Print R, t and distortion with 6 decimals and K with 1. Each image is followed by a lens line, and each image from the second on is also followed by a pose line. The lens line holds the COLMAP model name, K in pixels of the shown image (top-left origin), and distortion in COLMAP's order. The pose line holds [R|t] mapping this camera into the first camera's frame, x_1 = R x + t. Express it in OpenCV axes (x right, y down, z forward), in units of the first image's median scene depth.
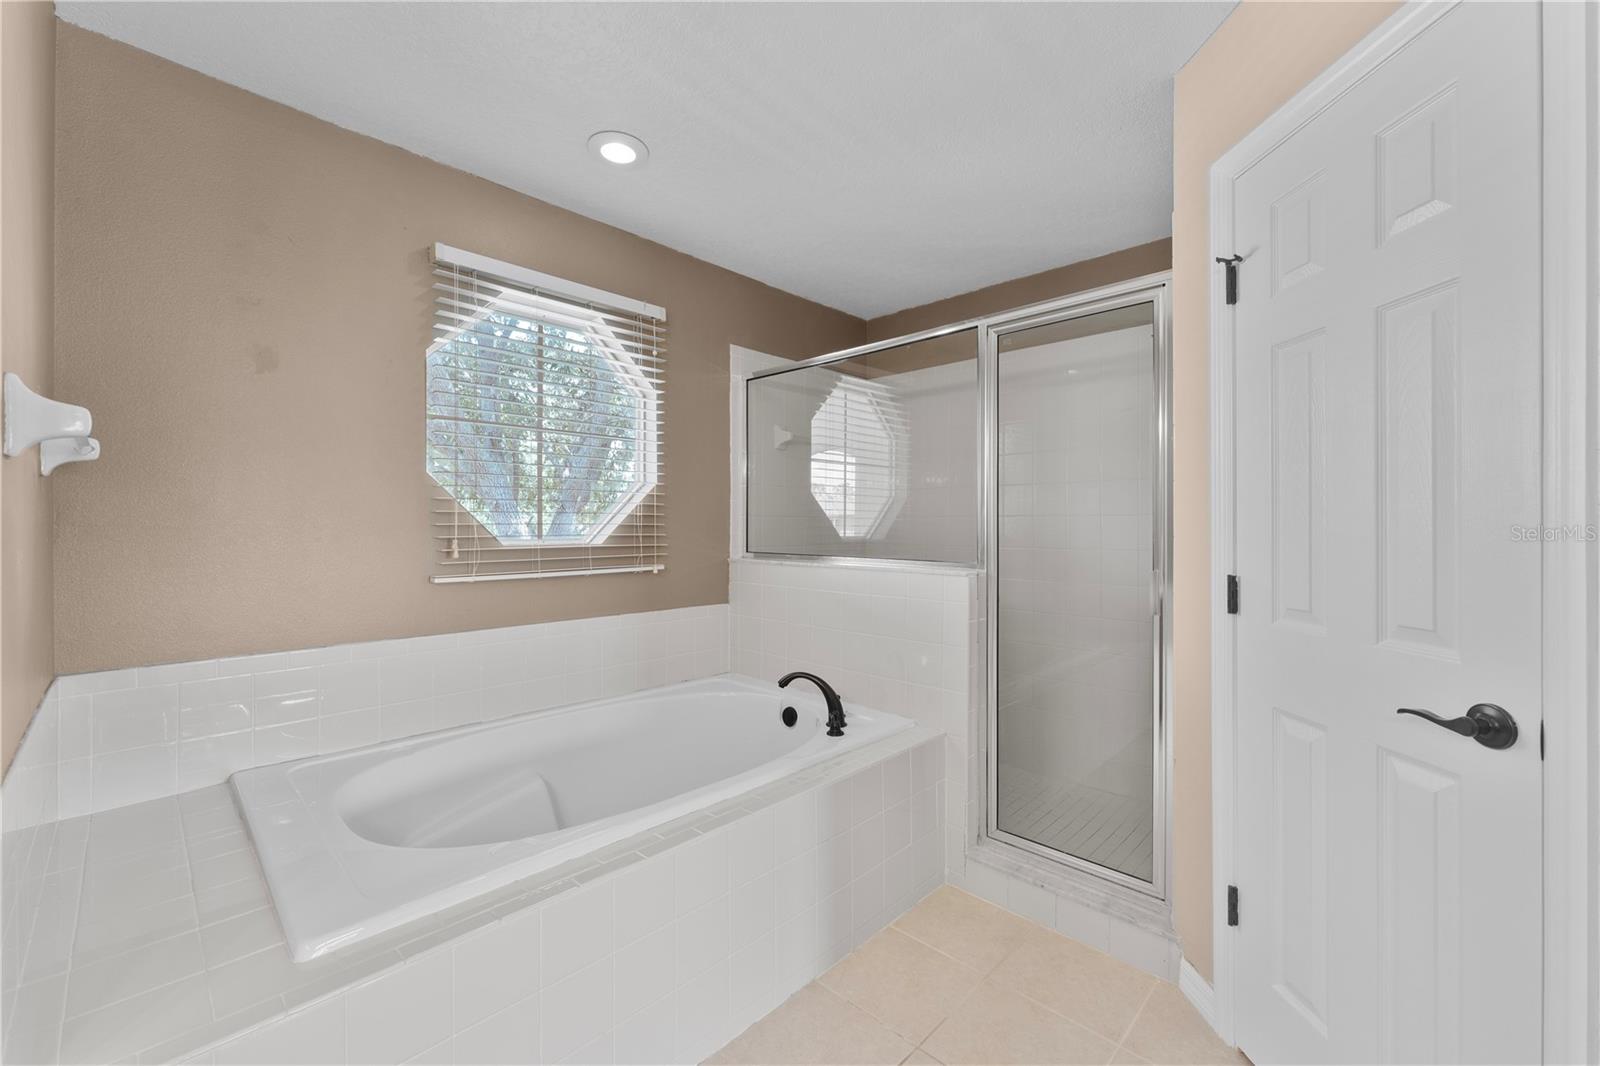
lens RADIAL K [[640.4, 0, 798.4], [0, 640.4, 533.1], [0, 0, 1]] dist [-0.004277, 0.000985]
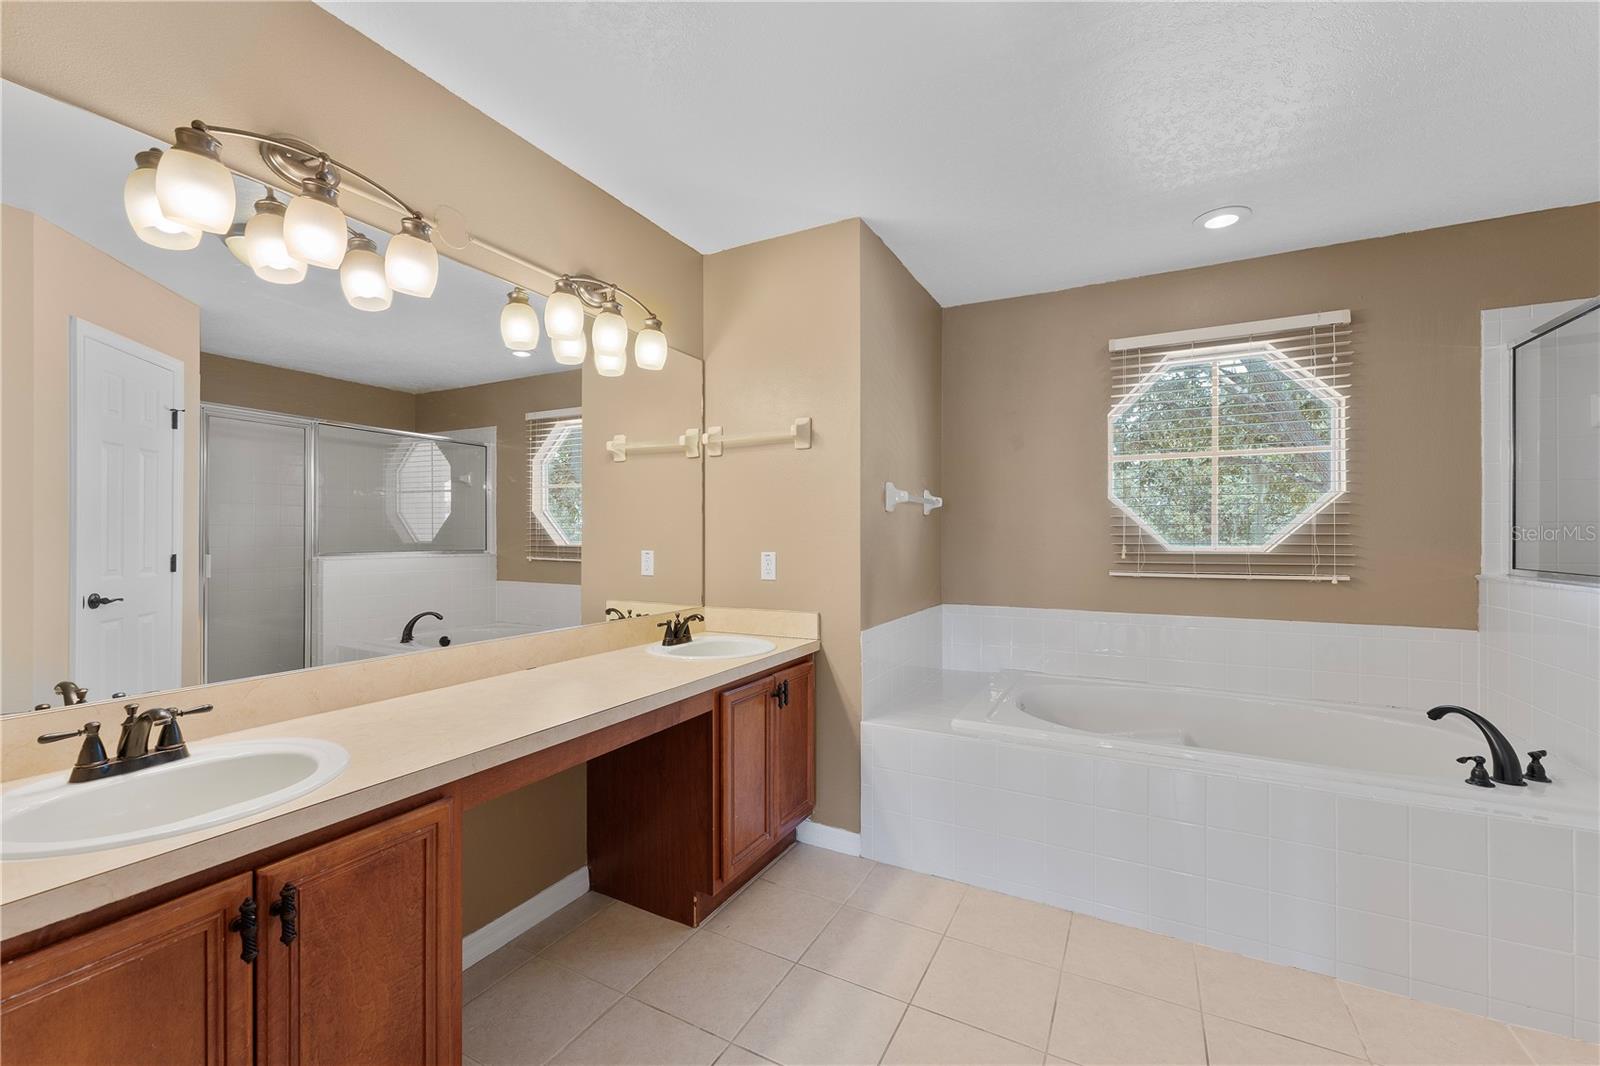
lens RADIAL K [[640.4, 0, 812.7], [0, 640.4, 545.7], [0, 0, 1]] dist [-0.004277, 0.000985]
pose [[0.292117, 0.016495, -0.956240, 0.489833], [-0.008638, 0.999856, 0.014608, -0.002812], [0.956344, 0.003993, 0.292217, -0.050770]]
